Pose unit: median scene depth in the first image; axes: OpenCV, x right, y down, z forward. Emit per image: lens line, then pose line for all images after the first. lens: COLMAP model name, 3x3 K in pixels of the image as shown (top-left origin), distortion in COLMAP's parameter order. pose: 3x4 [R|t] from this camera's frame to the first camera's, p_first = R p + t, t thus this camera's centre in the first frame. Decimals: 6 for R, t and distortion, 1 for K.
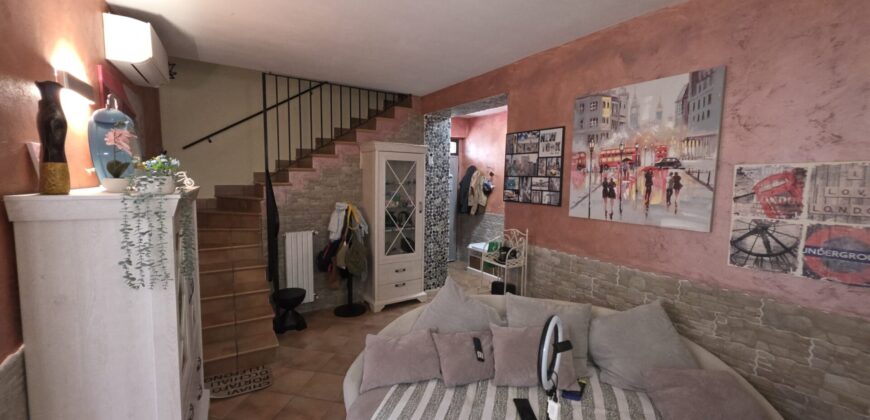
lens RADIAL K [[348.0, 0, 434.1], [0, 348.0, 207.3], [0, 0, 1]] dist [0.002271, -0.000573]
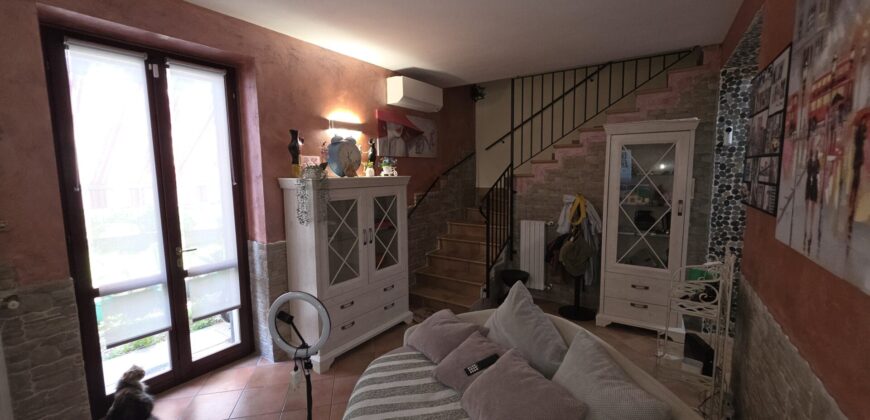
lens RADIAL K [[348.0, 0, 432.1], [0, 348.0, 207.7], [0, 0, 1]] dist [0.002271, -0.000573]
pose [[0.404914, 0.076720, -0.911130, 0.644035], [-0.062963, 0.996448, 0.055923, -0.012626], [0.912184, 0.034724, 0.408307, 0.408742]]
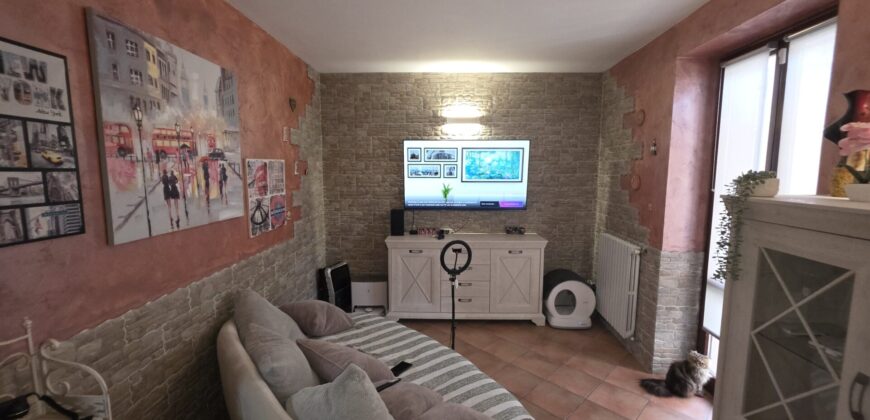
lens RADIAL K [[348.0, 0, 433.8], [0, 348.0, 207.4], [0, 0, 1]] dist [0.002271, -0.000573]
pose [[-0.822300, -0.077296, 0.563781, -0.301442], [0.036039, 0.981669, 0.187155, -0.113652], [-0.567912, 0.174216, -0.804441, 1.179179]]
